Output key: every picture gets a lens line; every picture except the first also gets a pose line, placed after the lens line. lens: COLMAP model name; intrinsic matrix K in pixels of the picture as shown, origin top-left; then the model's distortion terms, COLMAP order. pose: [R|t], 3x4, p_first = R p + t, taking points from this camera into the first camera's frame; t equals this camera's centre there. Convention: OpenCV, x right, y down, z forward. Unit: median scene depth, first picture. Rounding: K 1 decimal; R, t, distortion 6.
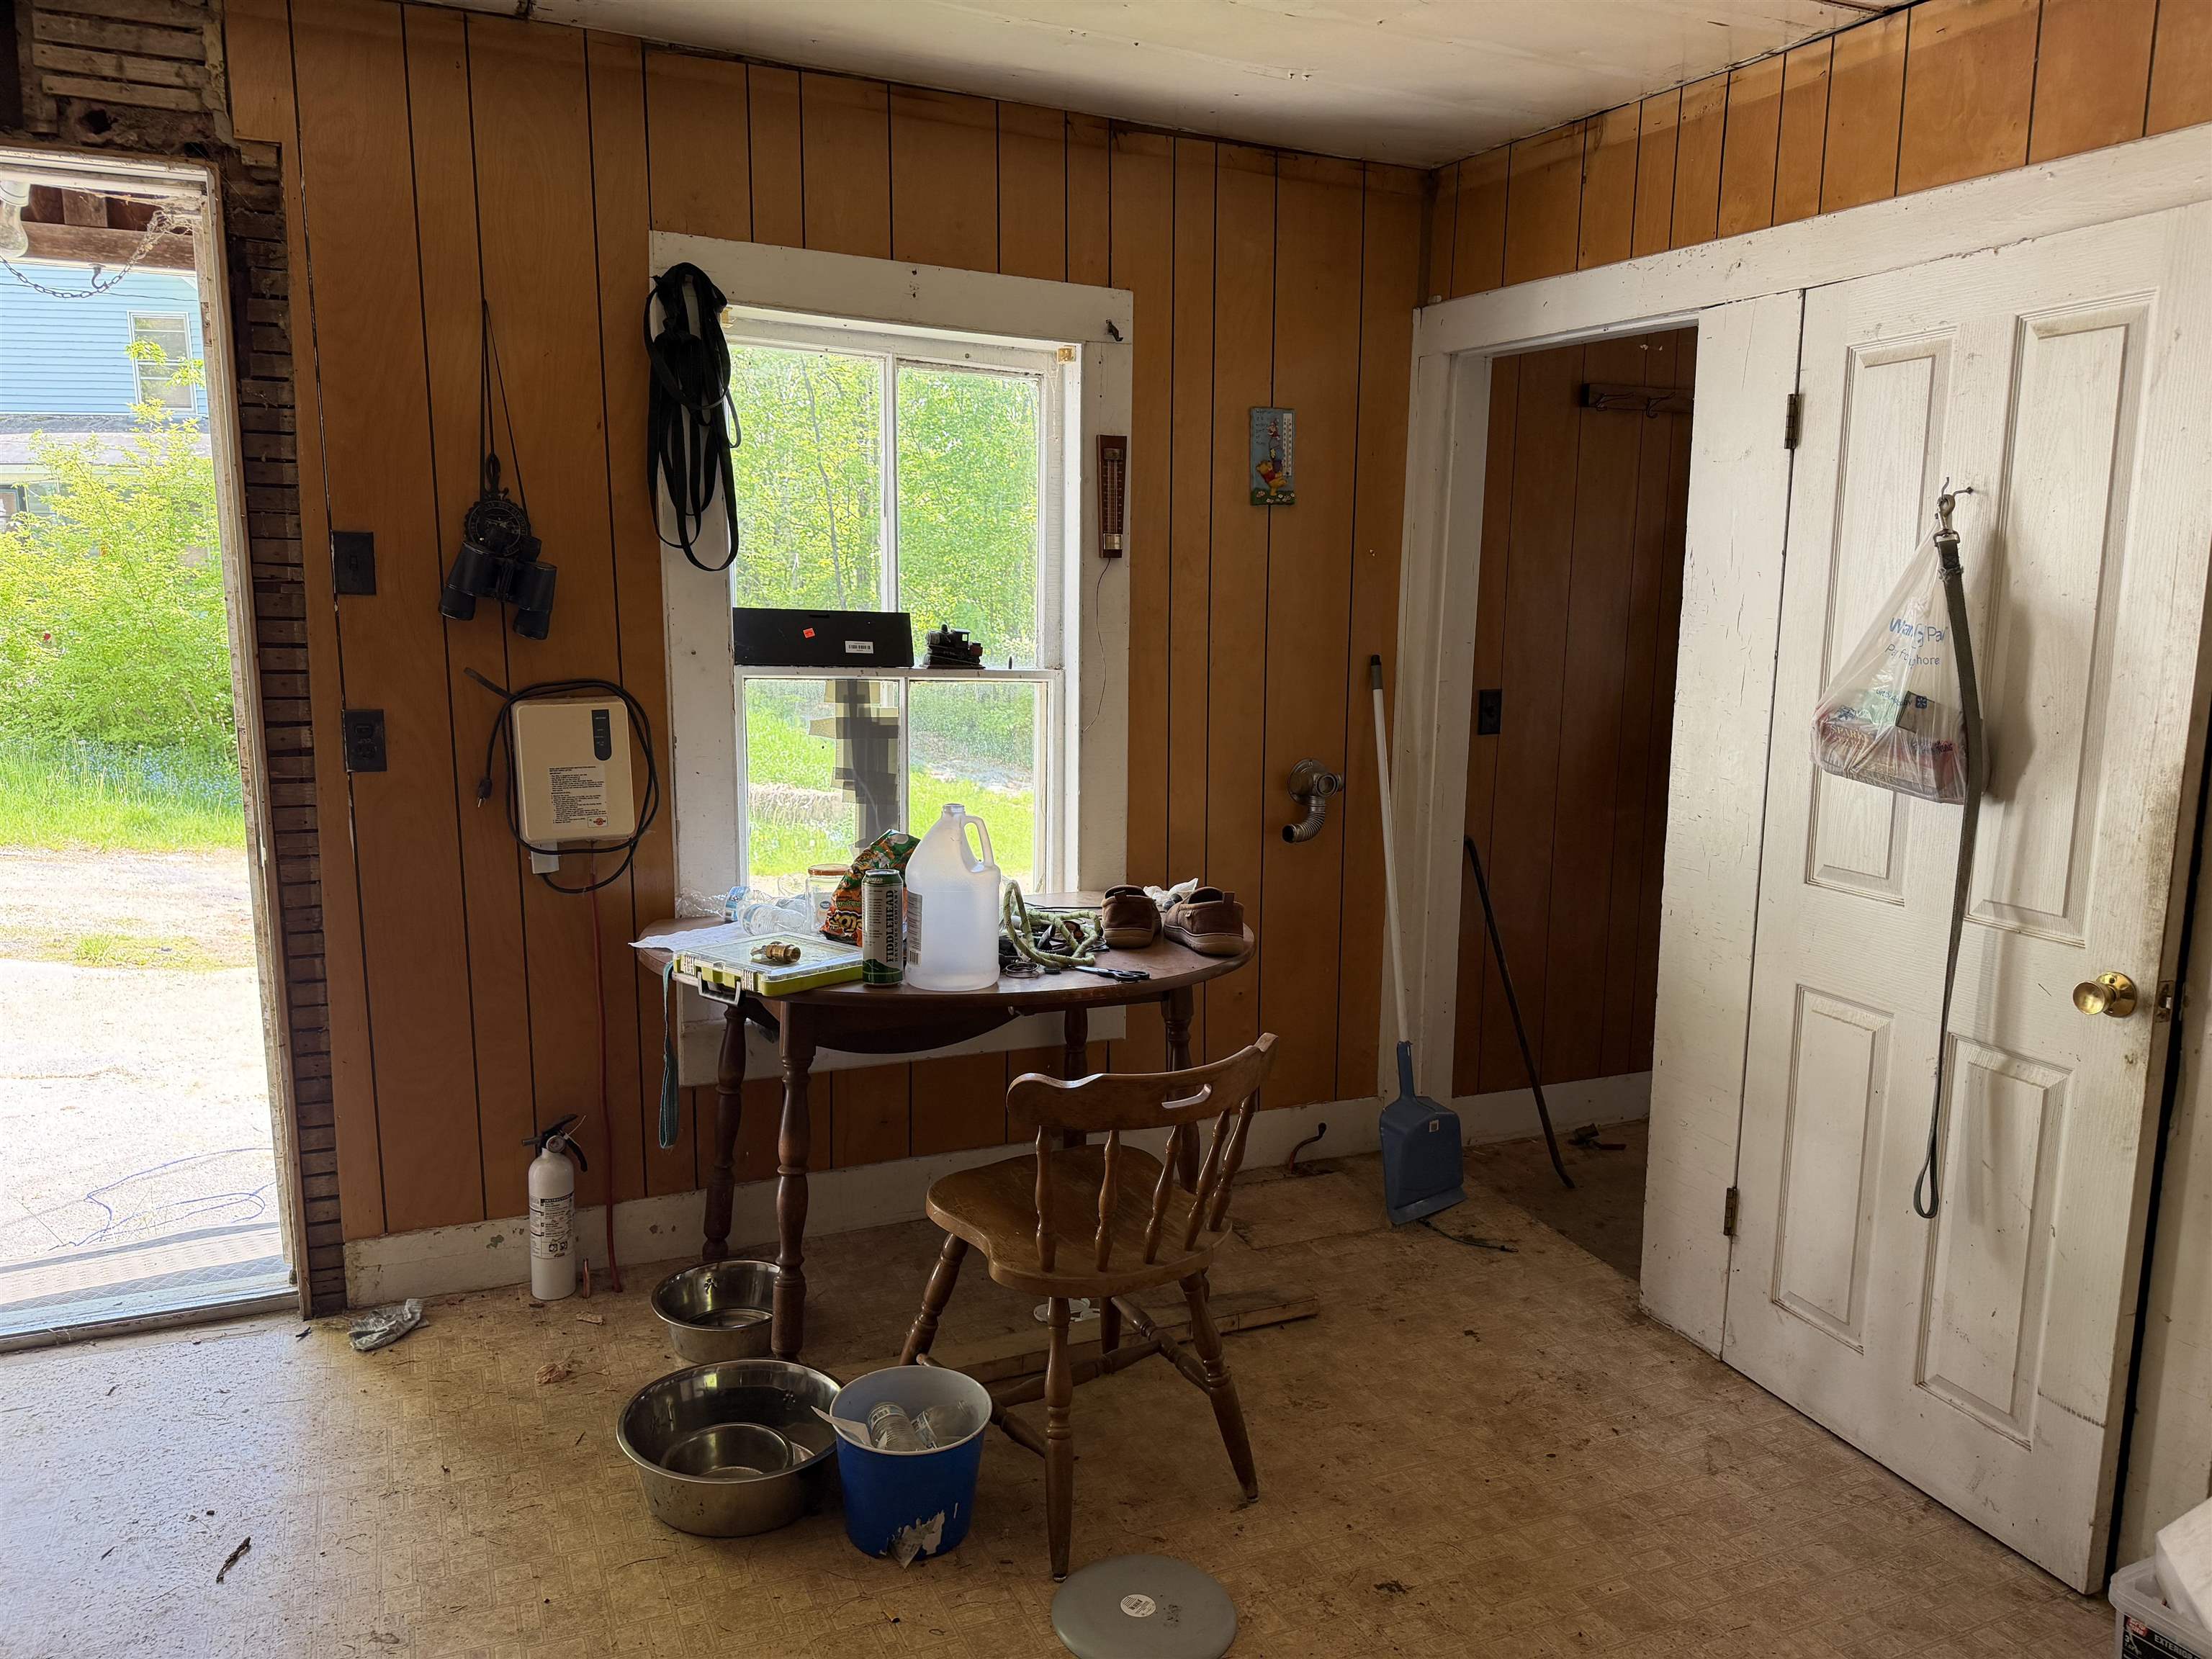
lens RADIAL K [[1527.2, 0, 1106.0], [0, 1527.2, 829.5], [0, 0, 1]] dist [-0.001807, -0.023362]
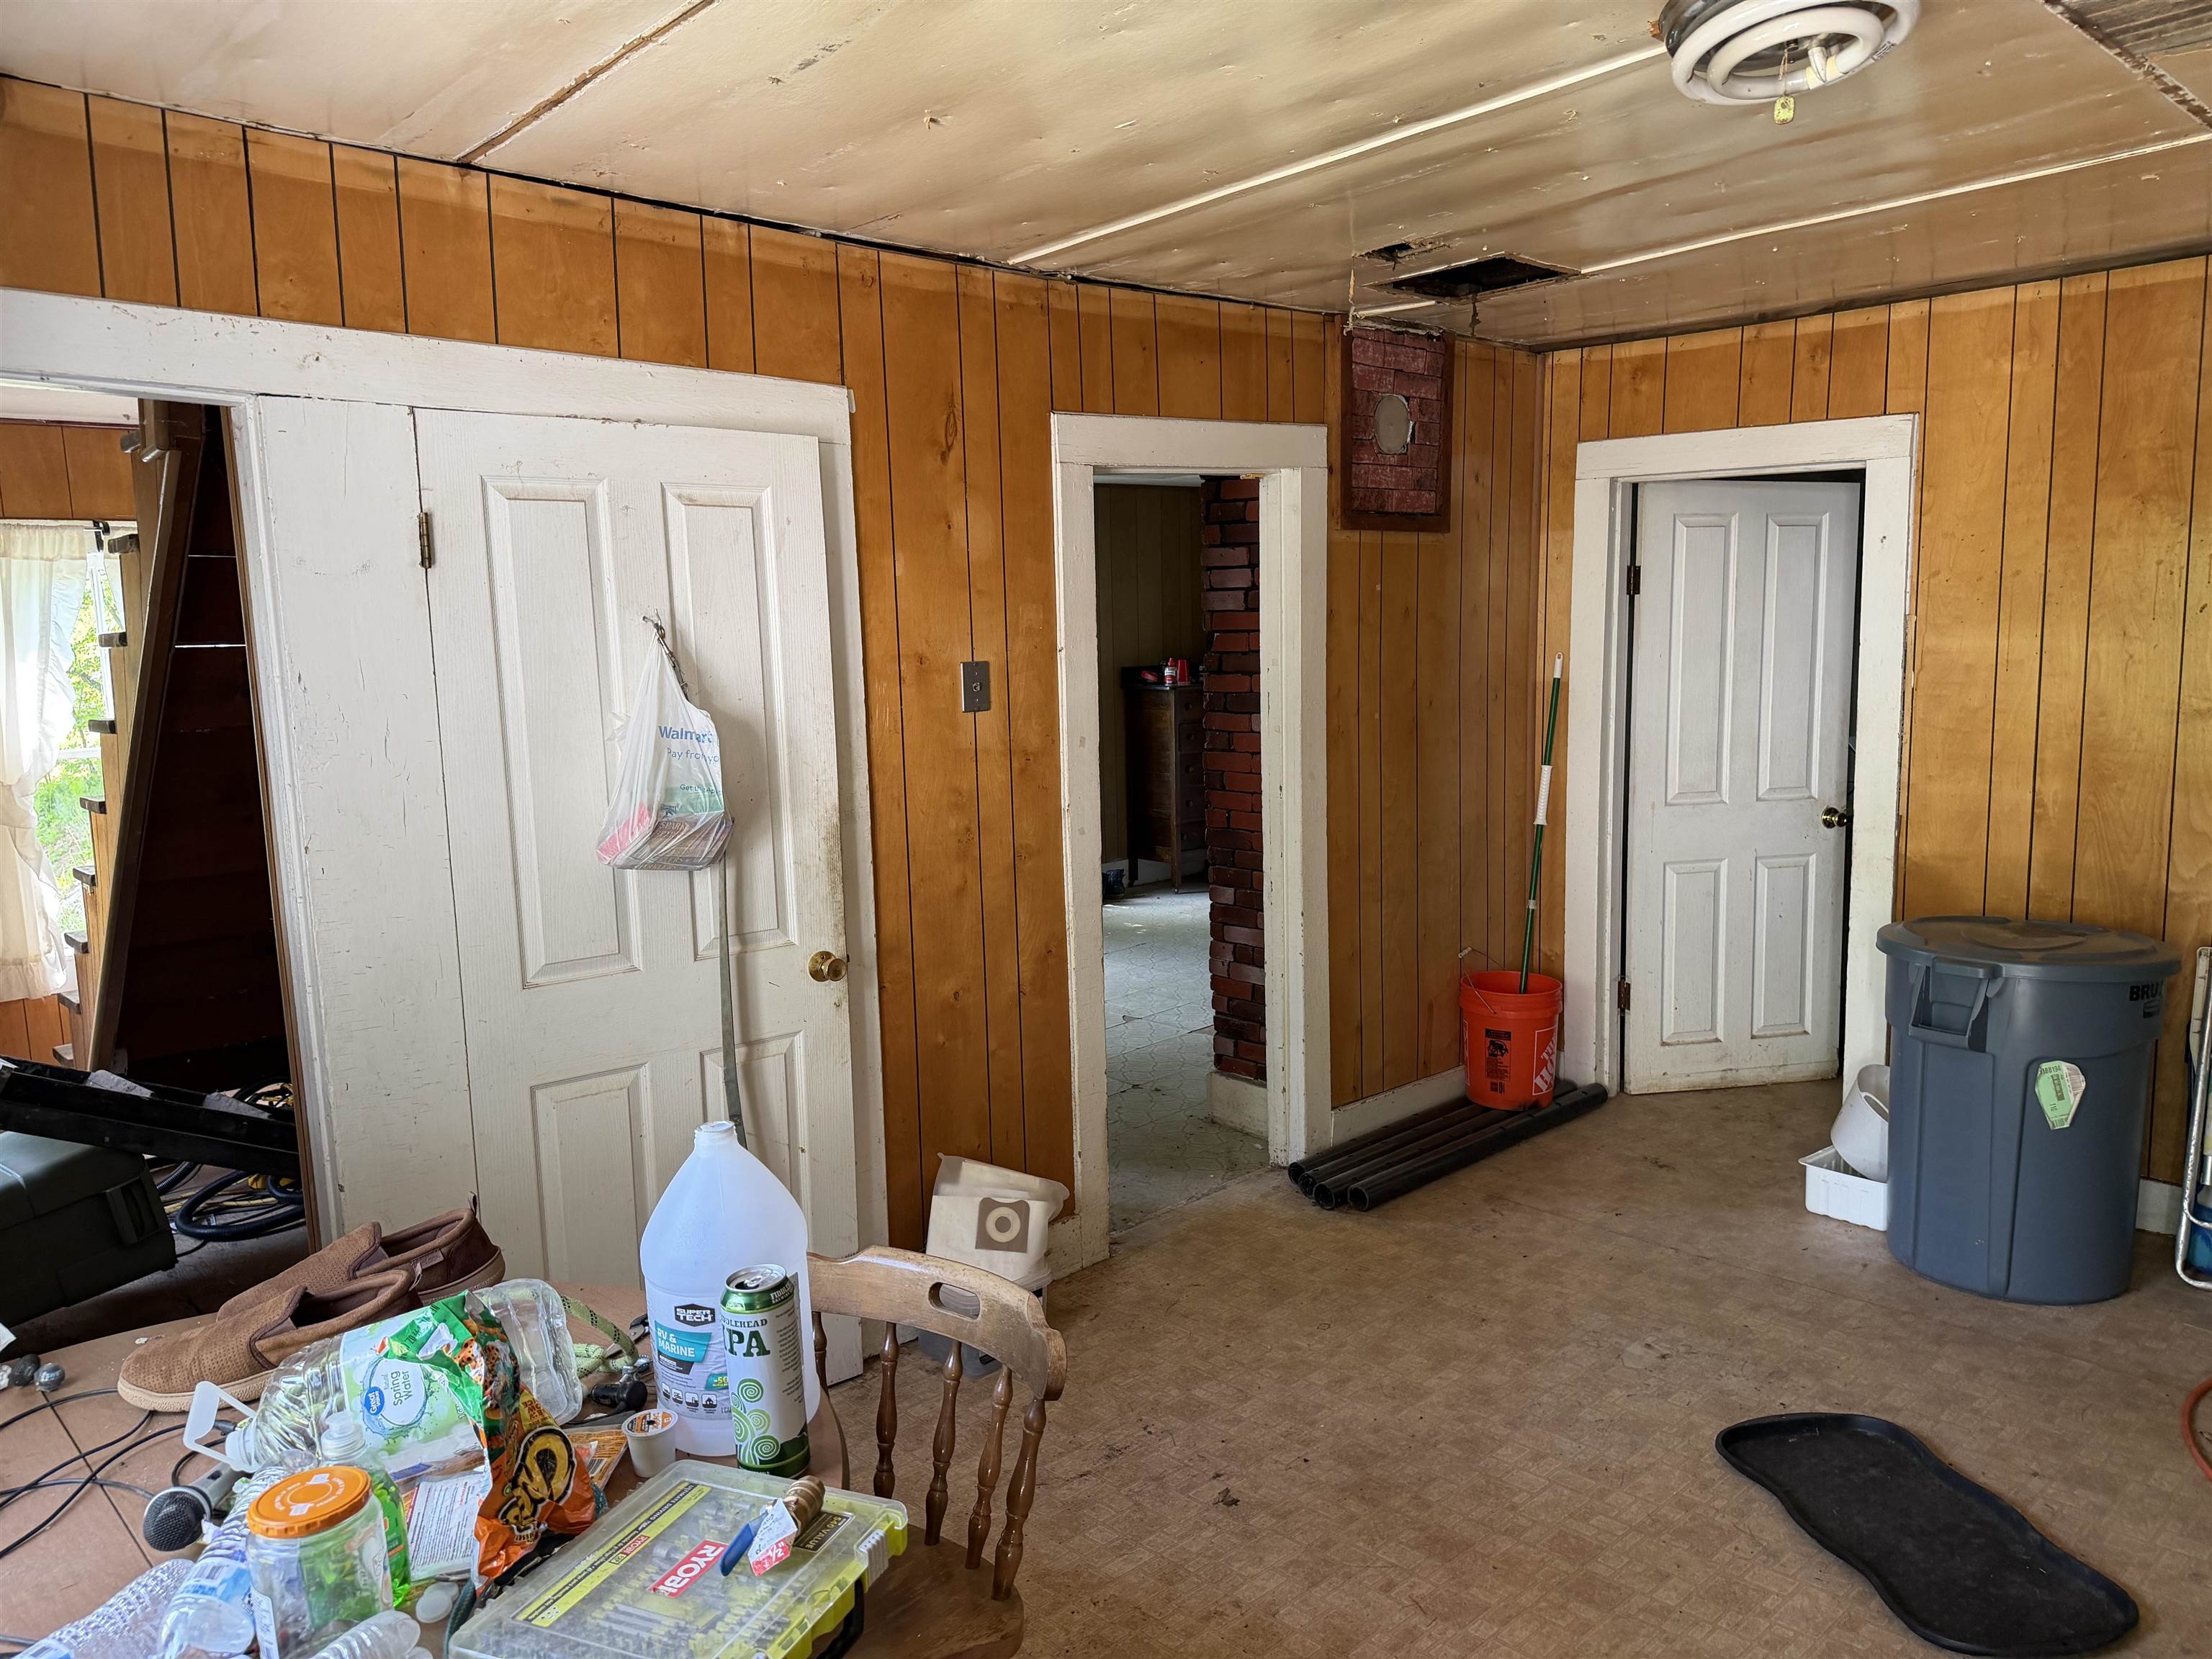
lens RADIAL K [[1527.2, 0, 1106.0], [0, 1527.2, 829.5], [0, 0, 1]] dist [-0.001807, -0.023362]
pose [[-0.310127, -0.123619, 0.942624, -0.667424], [0.168061, 0.968766, 0.182340, -0.204462], [-0.935722, 0.214967, -0.279665, 0.957784]]
